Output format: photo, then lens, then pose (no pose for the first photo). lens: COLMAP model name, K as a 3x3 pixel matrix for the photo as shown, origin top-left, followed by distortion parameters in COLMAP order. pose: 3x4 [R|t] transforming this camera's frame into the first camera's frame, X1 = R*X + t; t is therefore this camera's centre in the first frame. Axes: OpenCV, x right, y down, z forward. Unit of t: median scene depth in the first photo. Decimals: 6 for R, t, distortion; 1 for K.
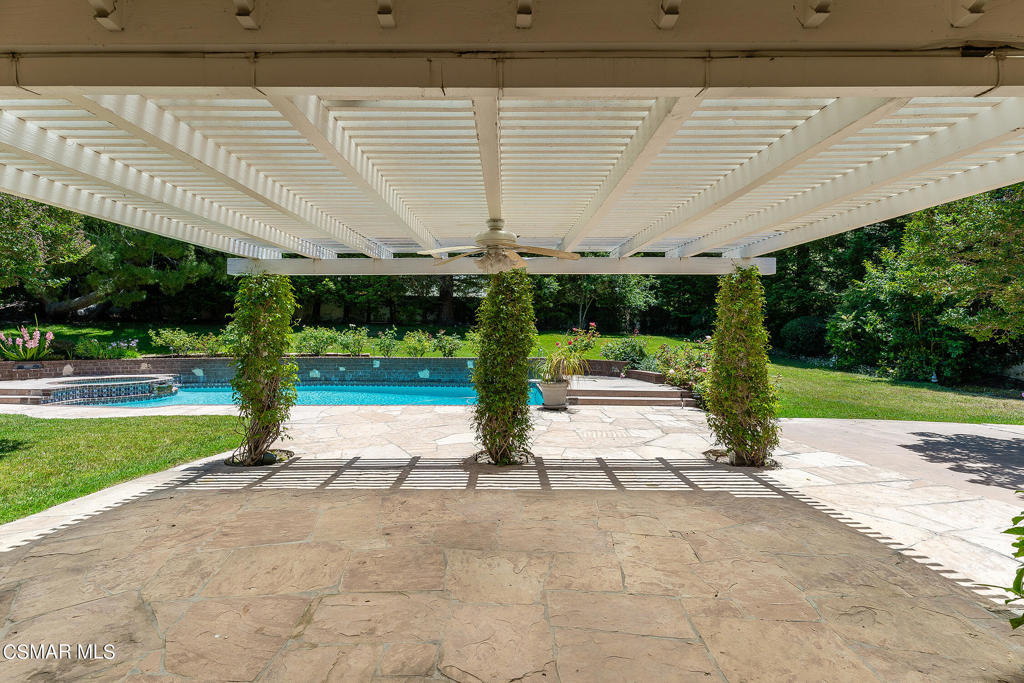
lens RADIAL K [[494.0, 0, 510.3], [0, 494.0, 338.6], [0, 0, 1]] dist [0.001084, 0.000230]
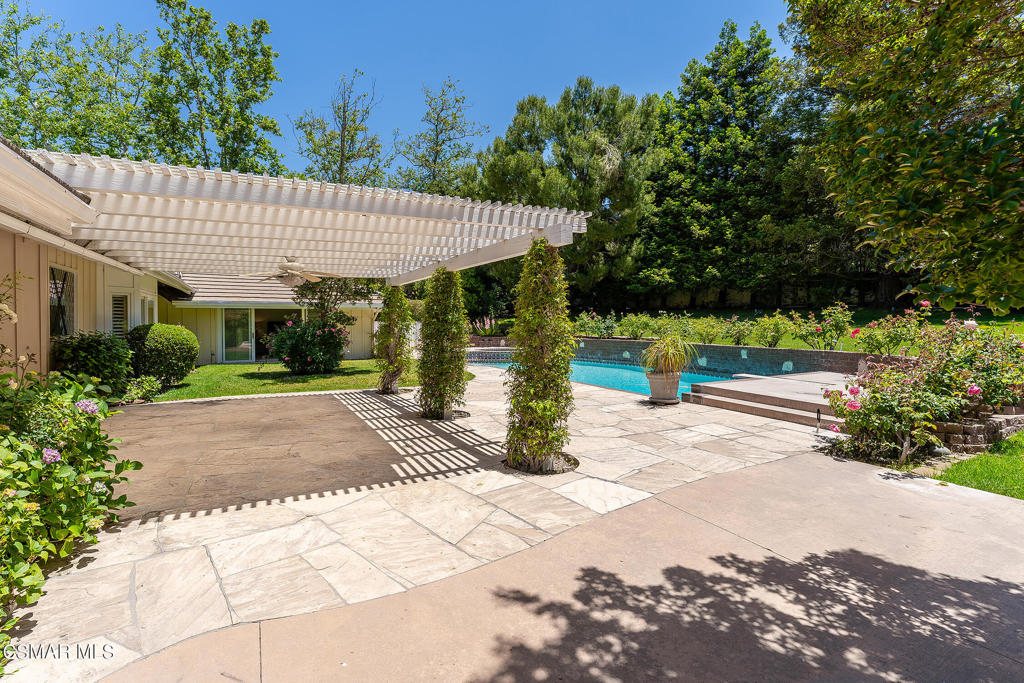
lens RADIAL K [[494.0, 0, 504.8], [0, 494.0, 322.9], [0, 0, 1]] dist [0.001084, 0.000230]
pose [[0.467648, 0.001906, -0.883913, 1.403950], [-0.005244, 0.999986, -0.000618, -0.001025], [0.883899, 0.004925, 0.467651, 0.632636]]
